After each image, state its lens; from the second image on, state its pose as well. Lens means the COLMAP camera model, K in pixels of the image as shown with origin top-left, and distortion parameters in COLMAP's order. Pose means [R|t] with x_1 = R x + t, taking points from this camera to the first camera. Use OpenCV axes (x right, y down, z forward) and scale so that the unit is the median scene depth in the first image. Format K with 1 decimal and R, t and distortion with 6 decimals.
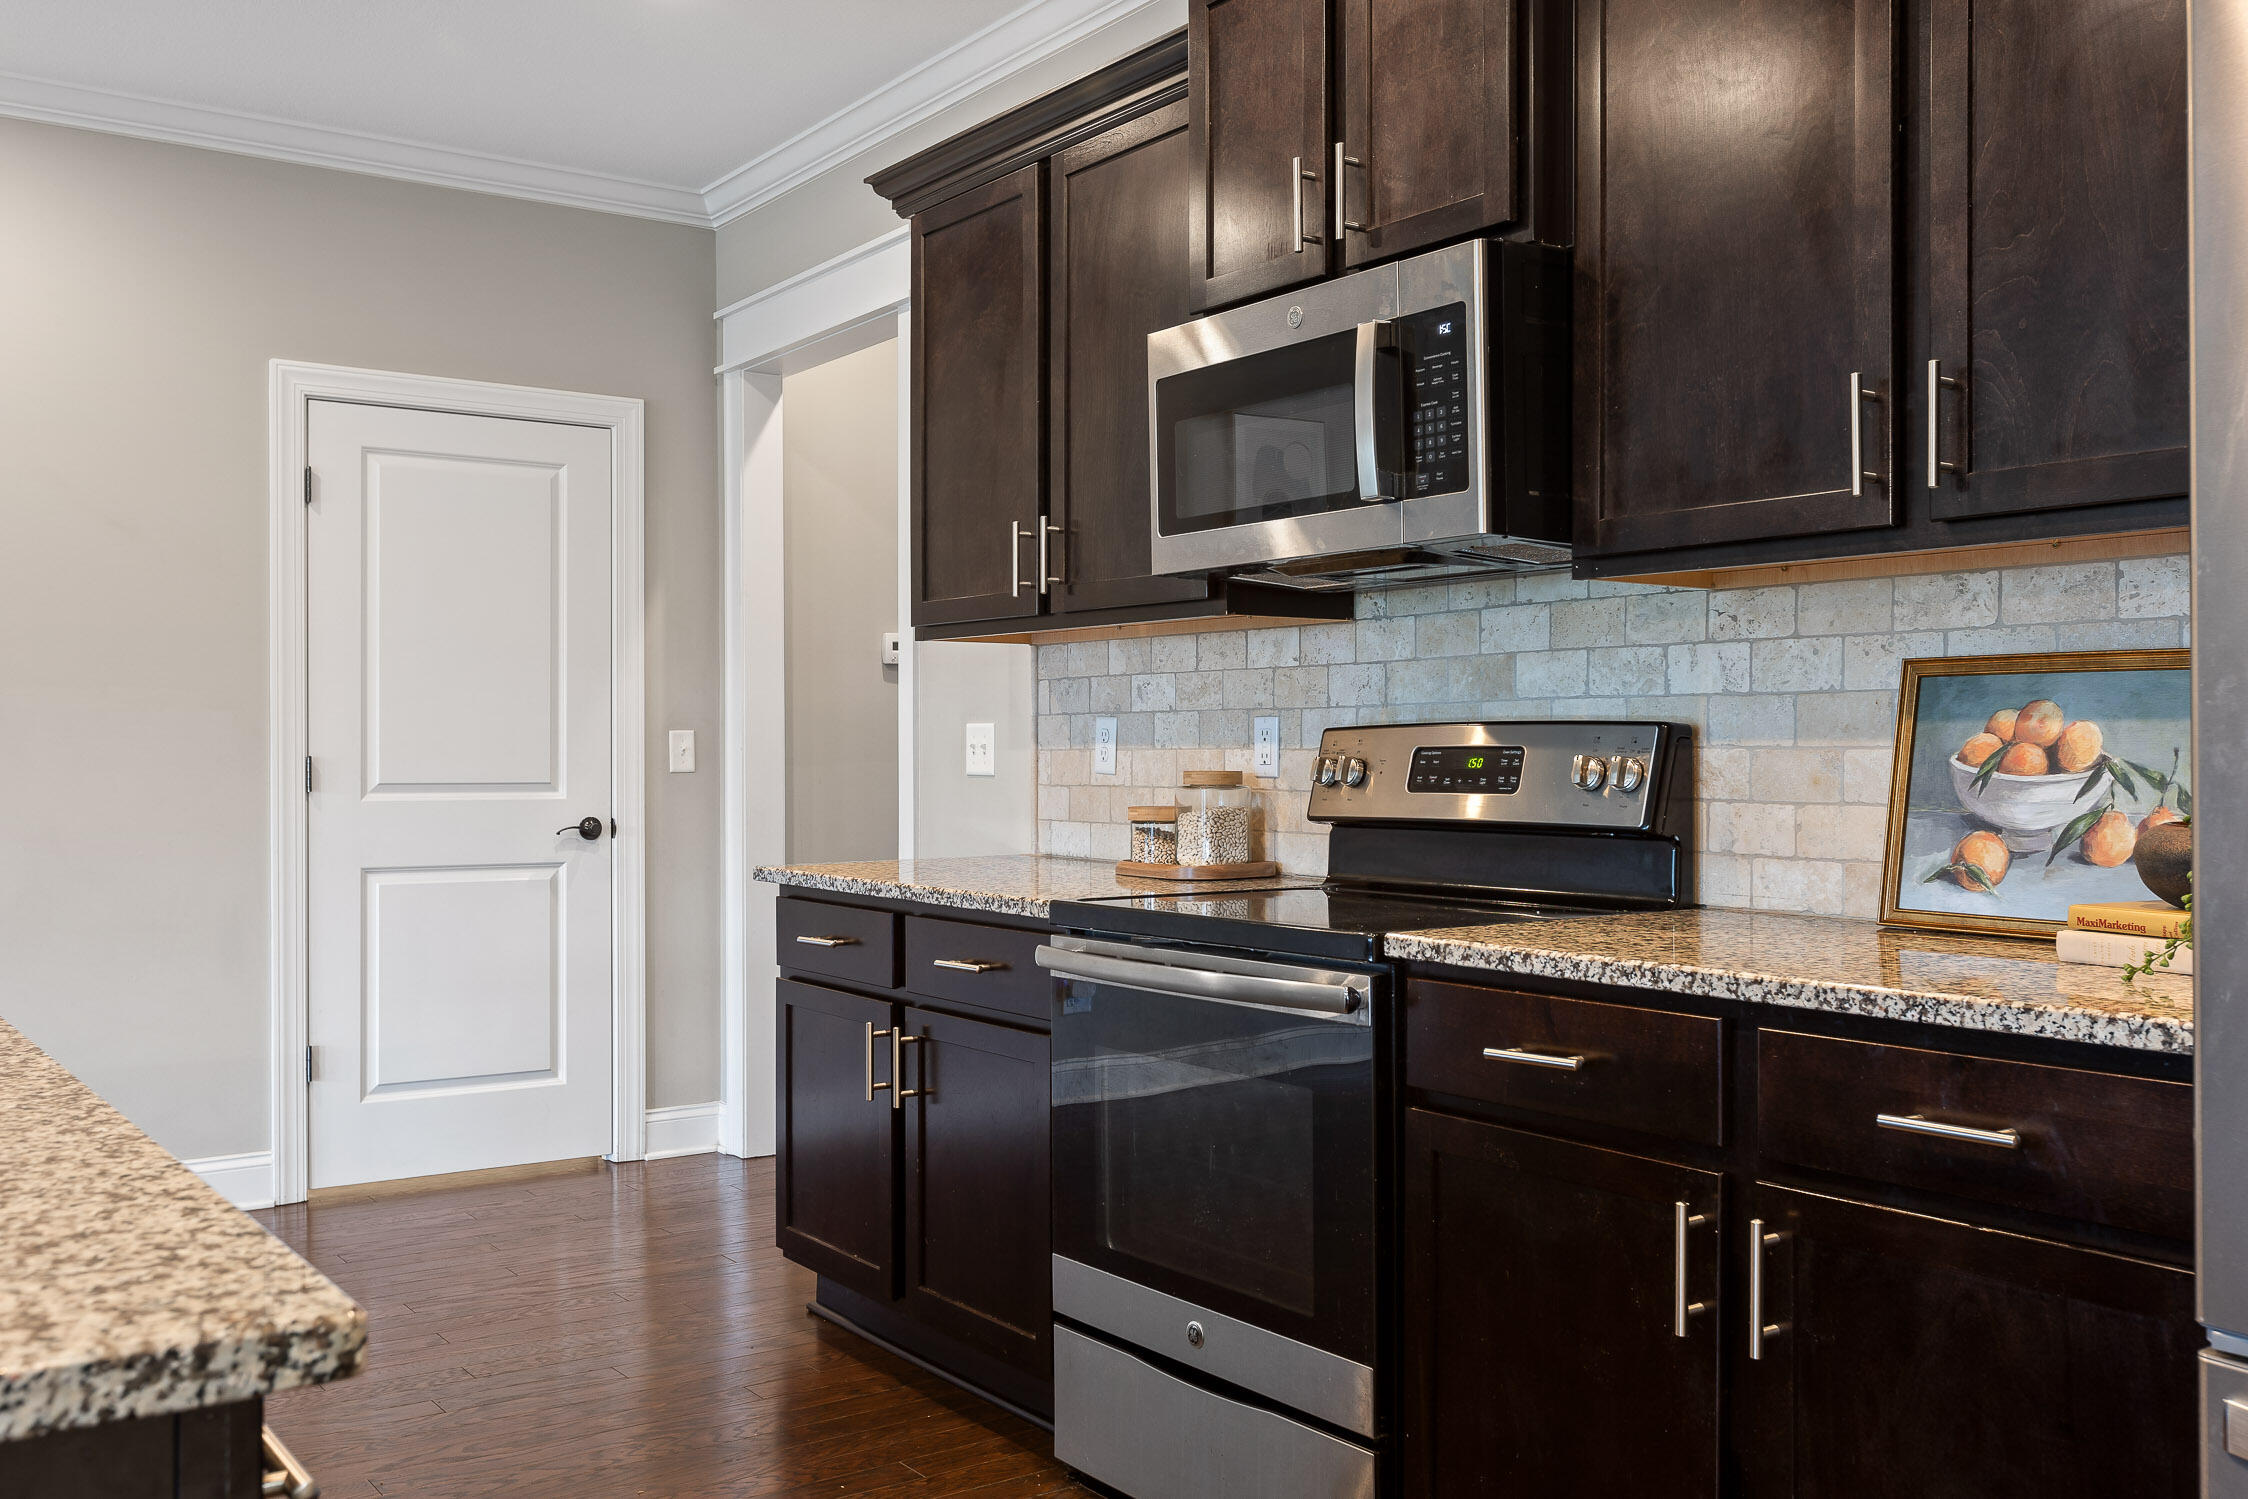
lens RADIAL K [[2006.9, 0, 1128.7], [0, 2006.9, 748.5], [0, 0, 1]] dist [0.002134, 0.004549]
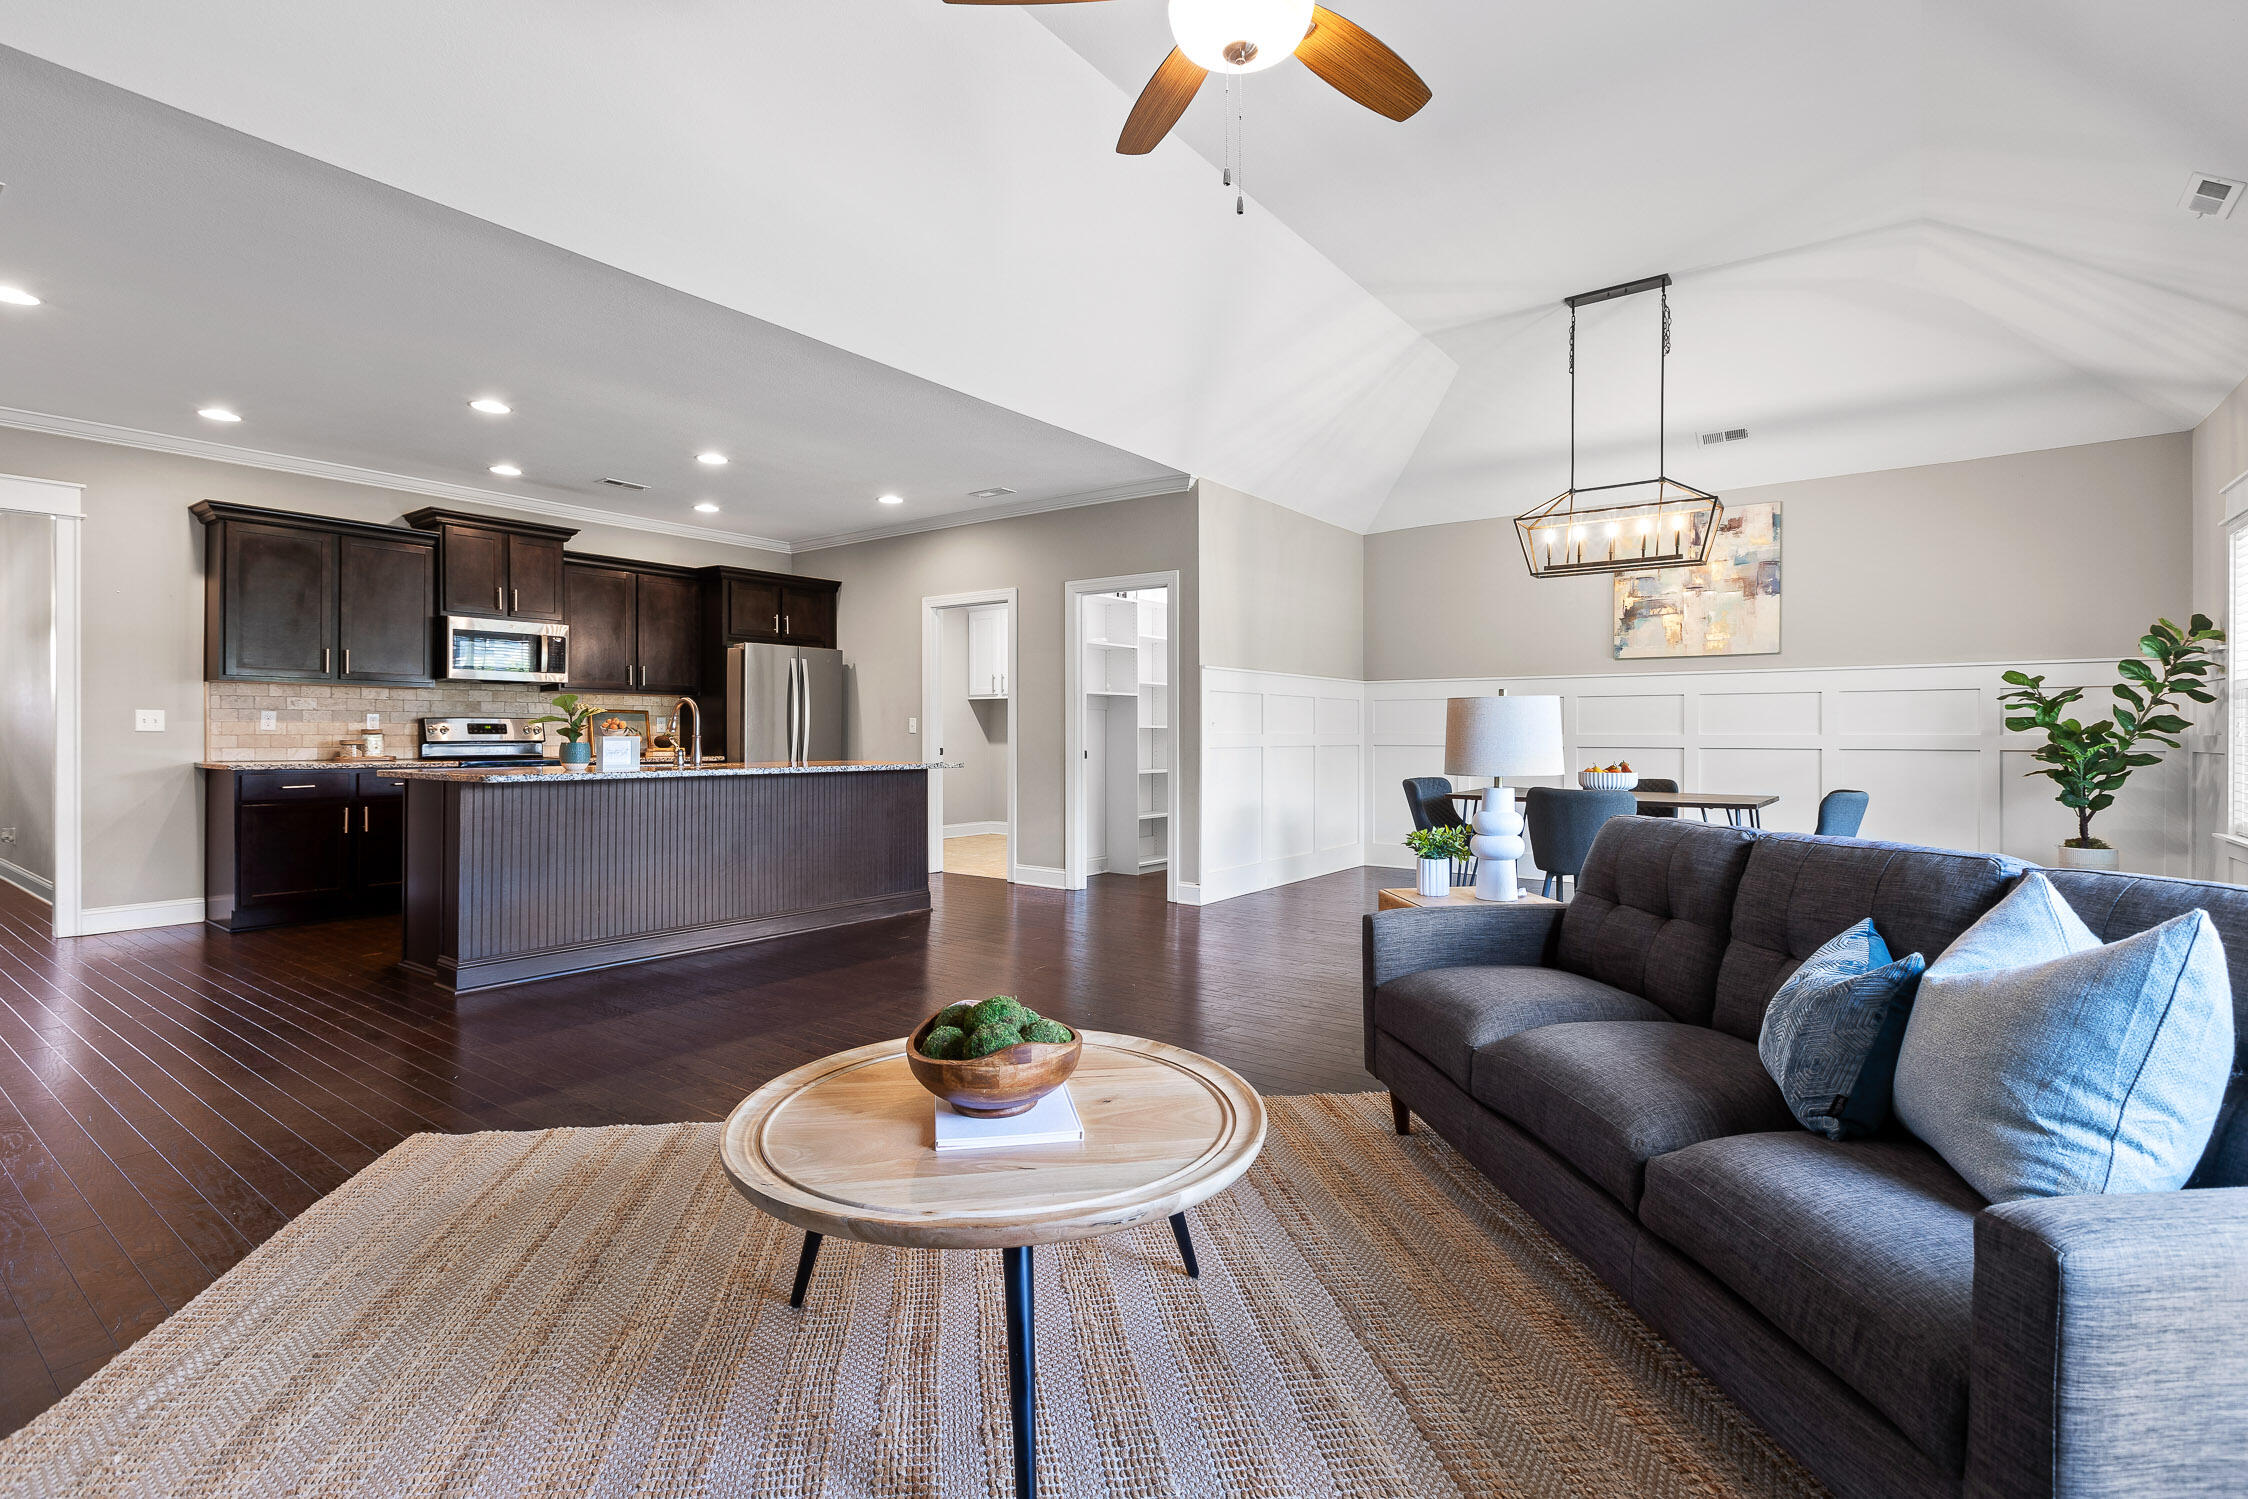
lens RADIAL K [[1032.5, 0, 1119.7], [0, 1032.5, 737.9], [0, 0, 1]] dist [0.003523, -0.000414]
pose [[-0.278433, -0.007408, 0.960427, -2.356358], [-0.006854, 0.999960, 0.005725, 0.008478], [-0.960431, -0.004989, -0.278472, 0.319307]]
